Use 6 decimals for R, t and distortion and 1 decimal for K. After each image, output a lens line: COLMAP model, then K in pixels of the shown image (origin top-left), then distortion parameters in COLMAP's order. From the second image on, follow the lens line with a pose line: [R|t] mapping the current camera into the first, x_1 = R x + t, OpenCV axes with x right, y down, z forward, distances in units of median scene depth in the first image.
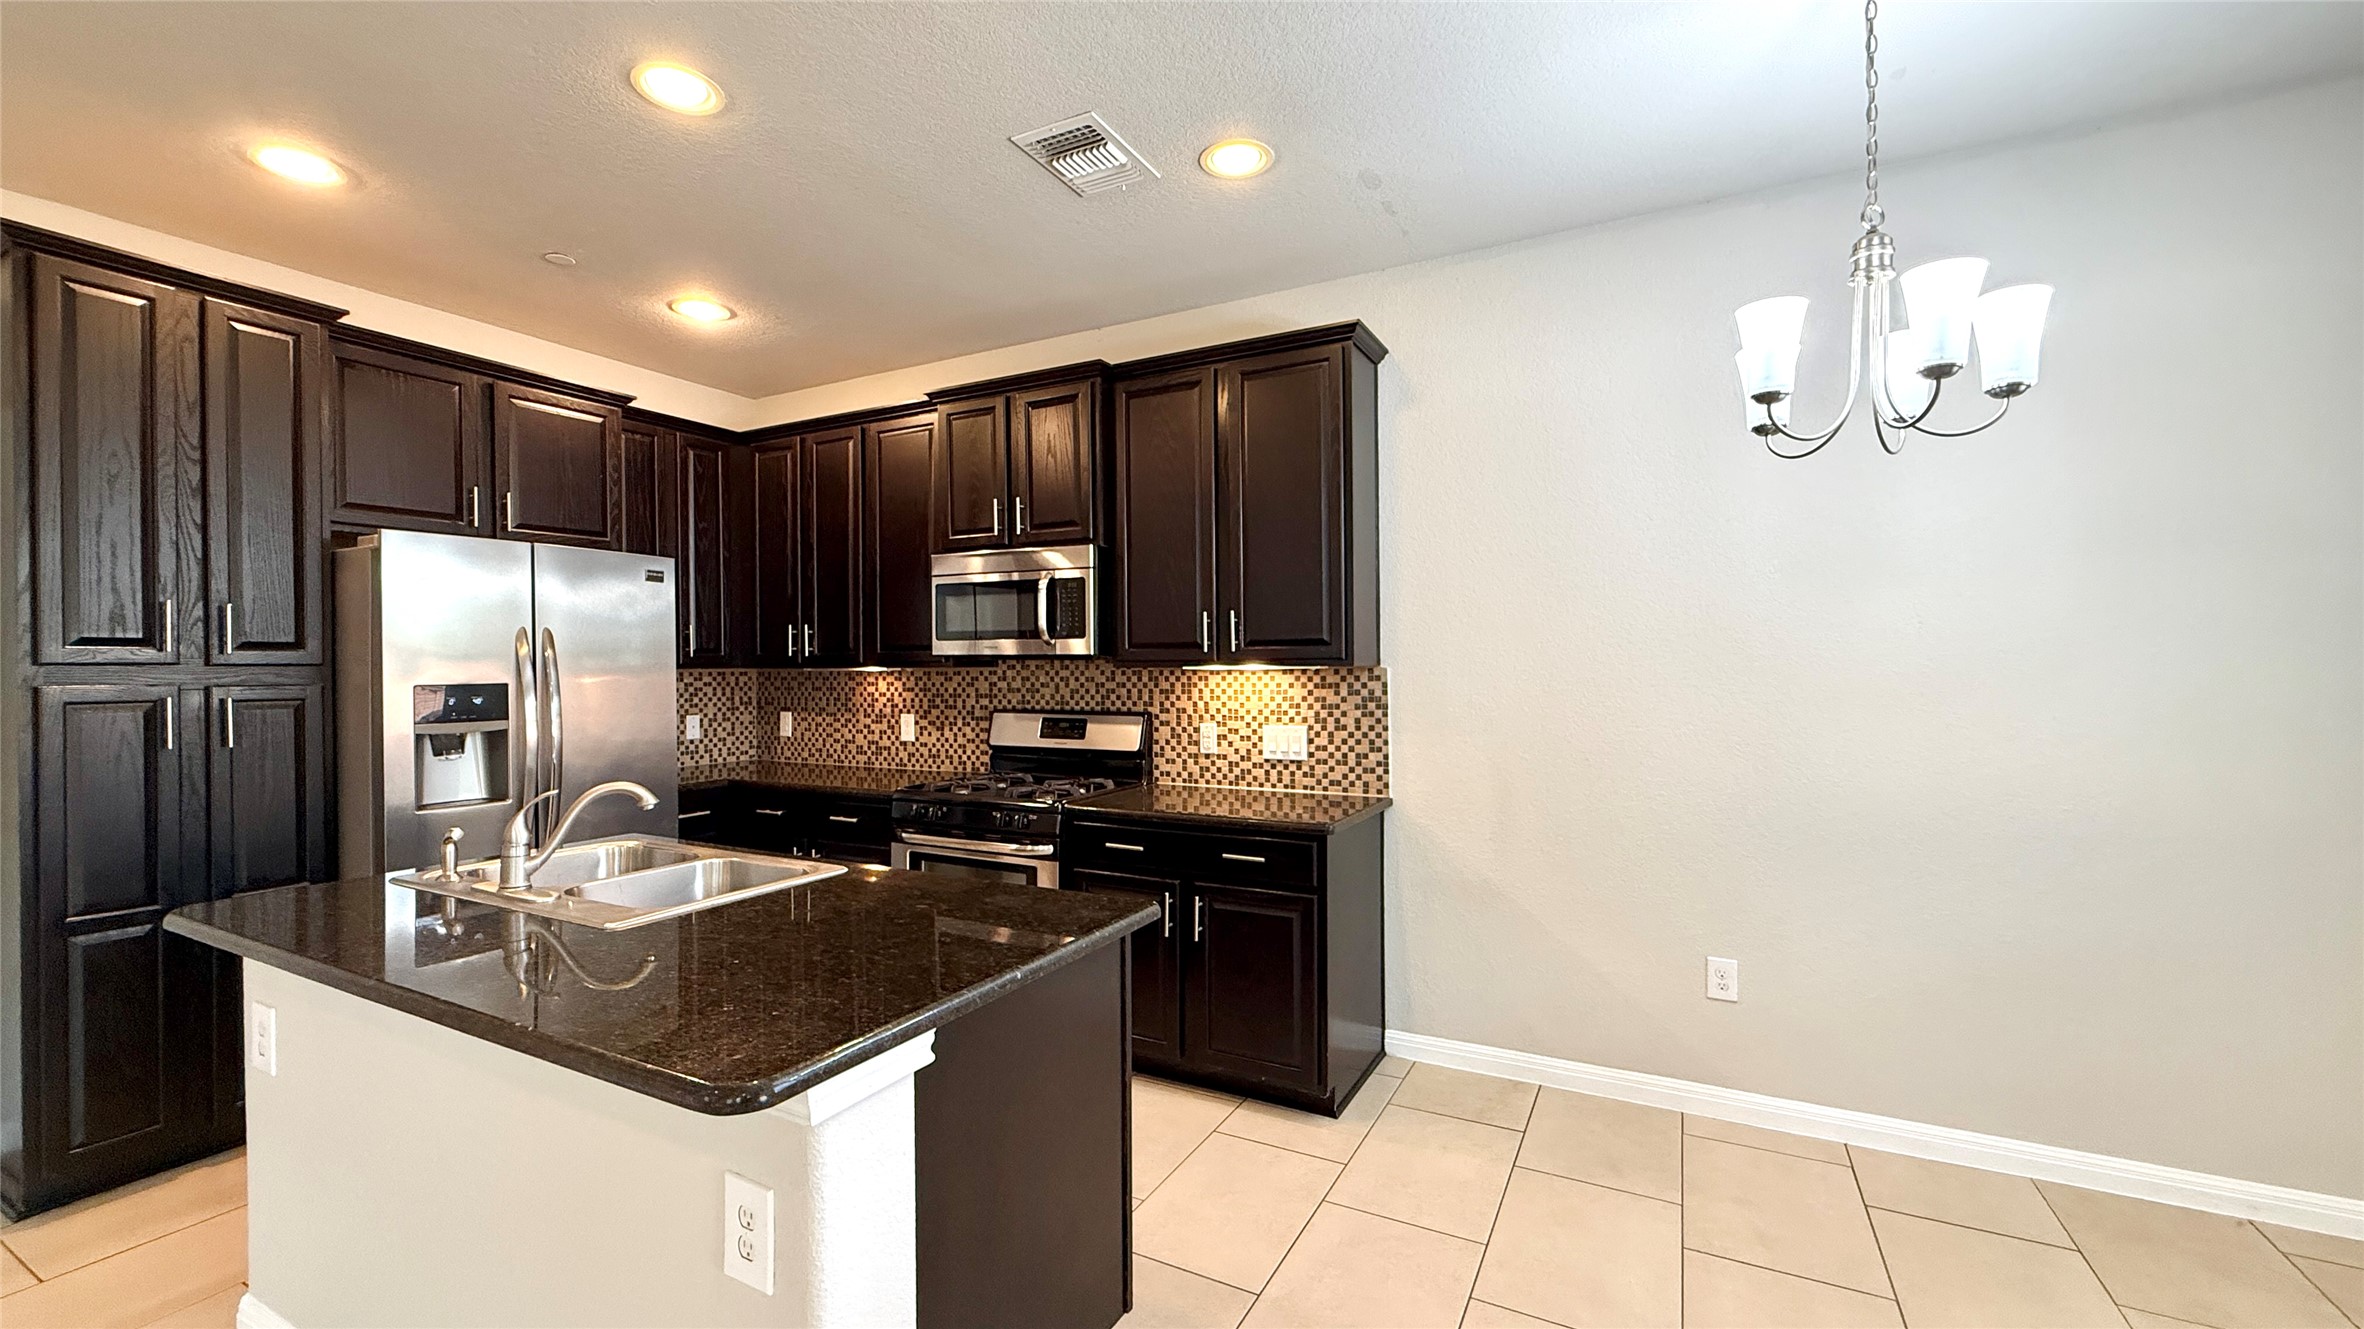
lens RADIAL K [[946.8, 0, 1183.0], [0, 946.8, 663.7], [0, 0, 1]] dist [-0.000254, 0.000043]
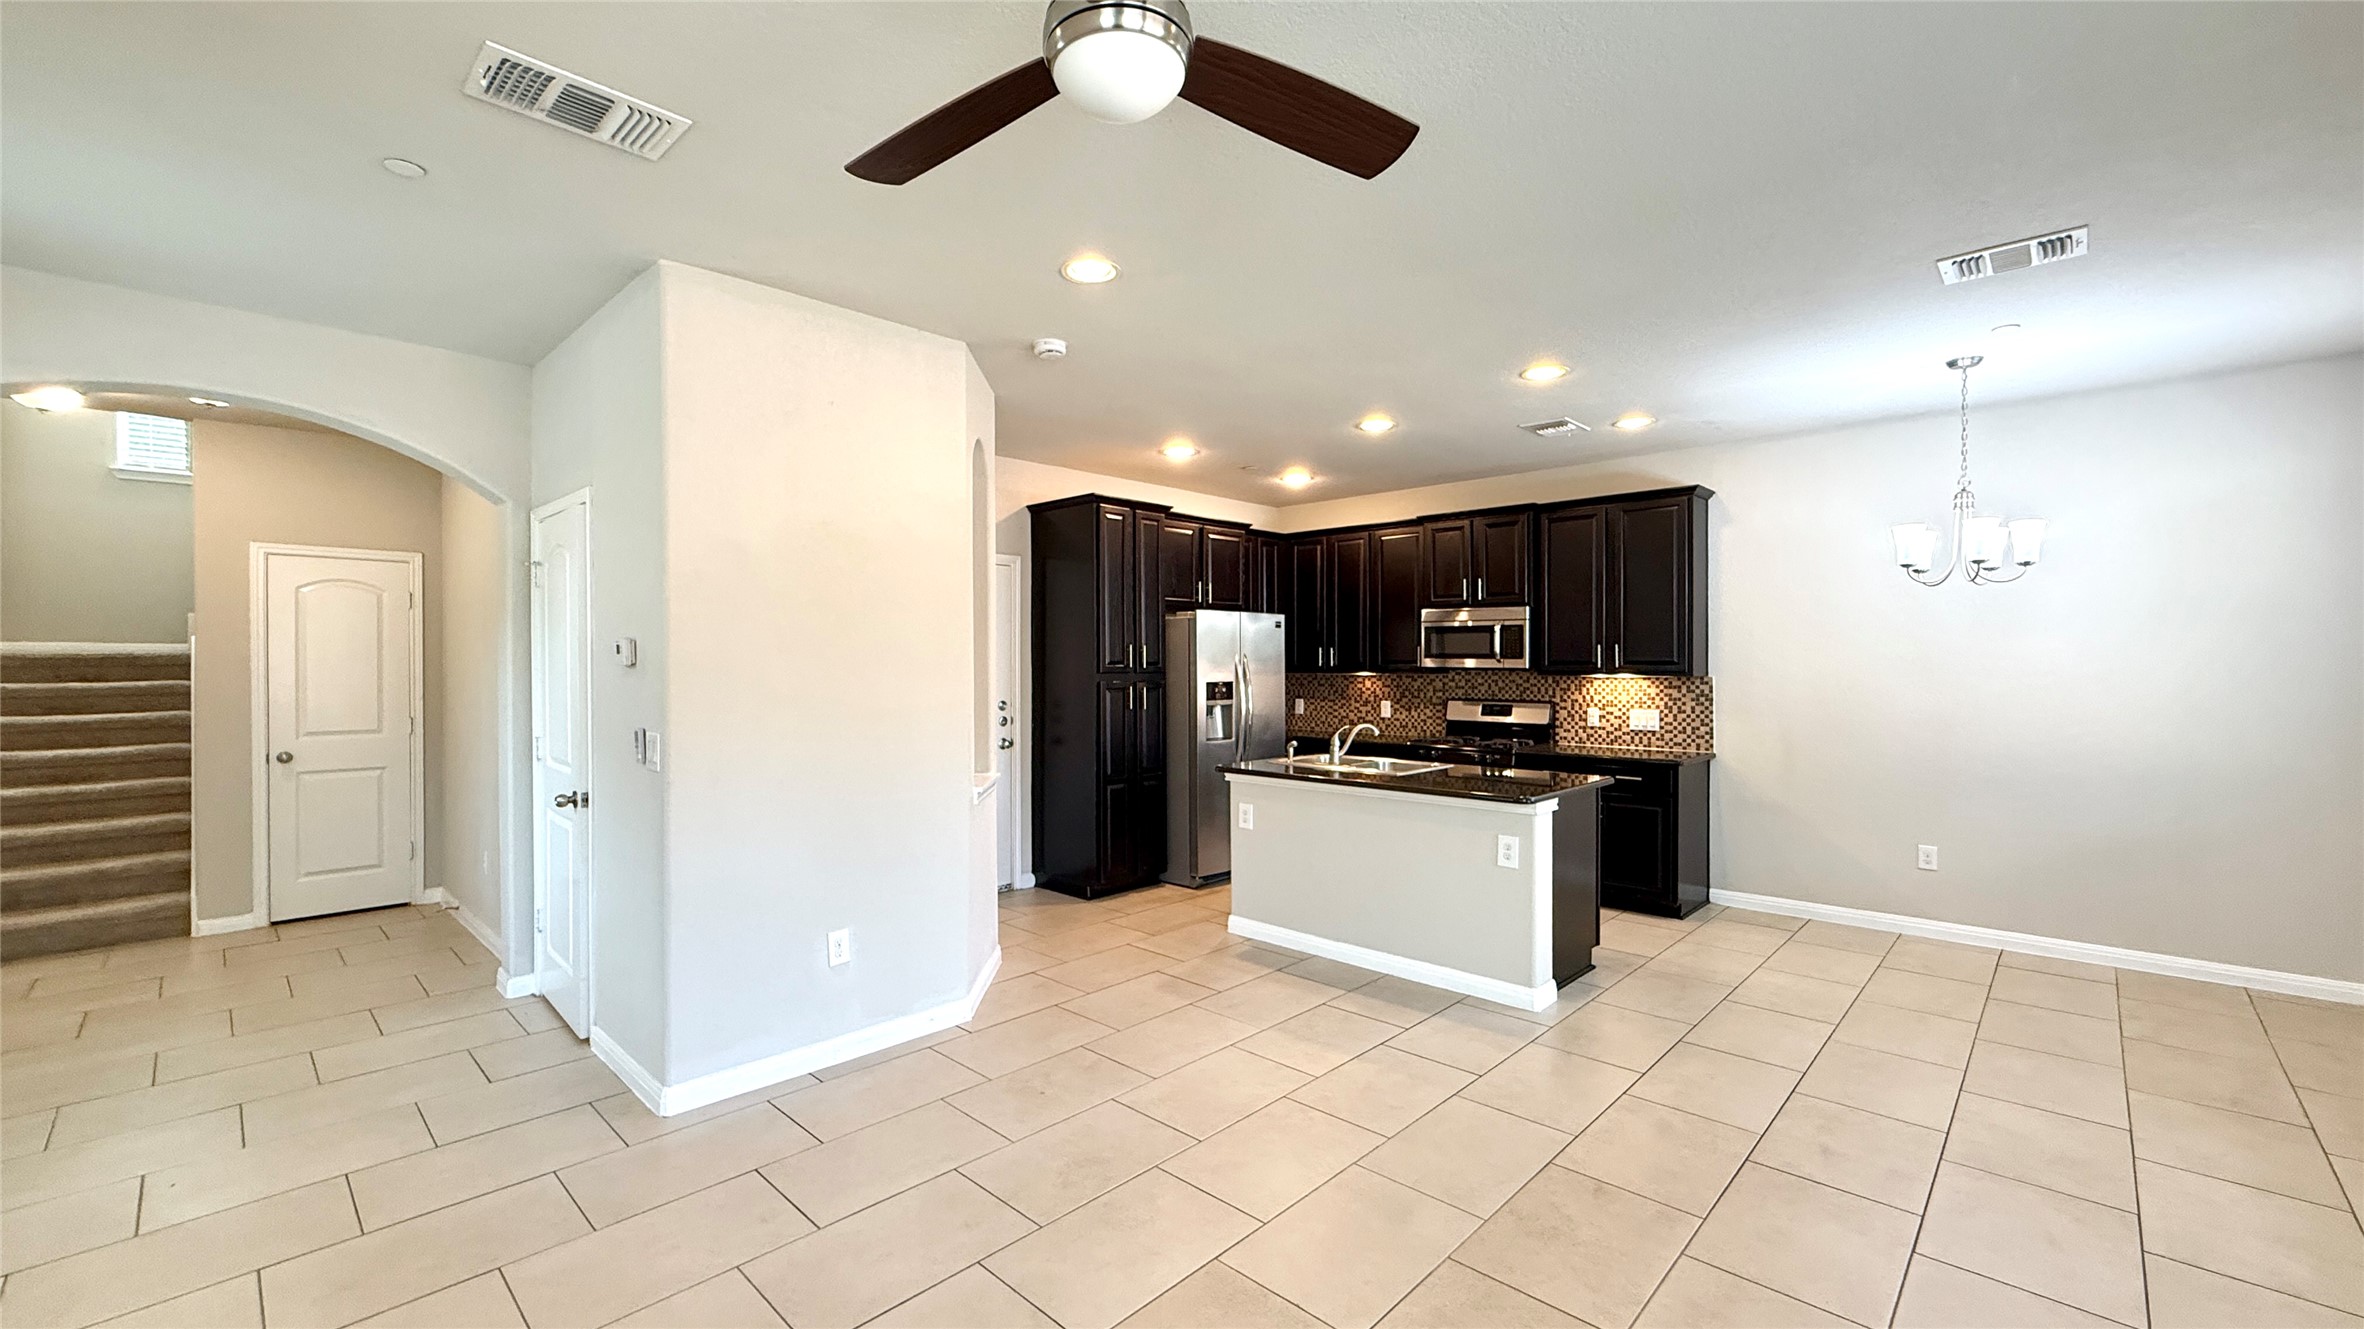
lens RADIAL K [[946.8, 0, 1177.8], [0, 946.8, 669.7], [0, 0, 1]] dist [-0.000254, 0.000043]
pose [[0.960736, 0.006648, -0.277384, -0.226485], [-0.003734, 0.999932, 0.011032, -0.022979], [0.277439, -0.009563, 0.960696, -0.863601]]
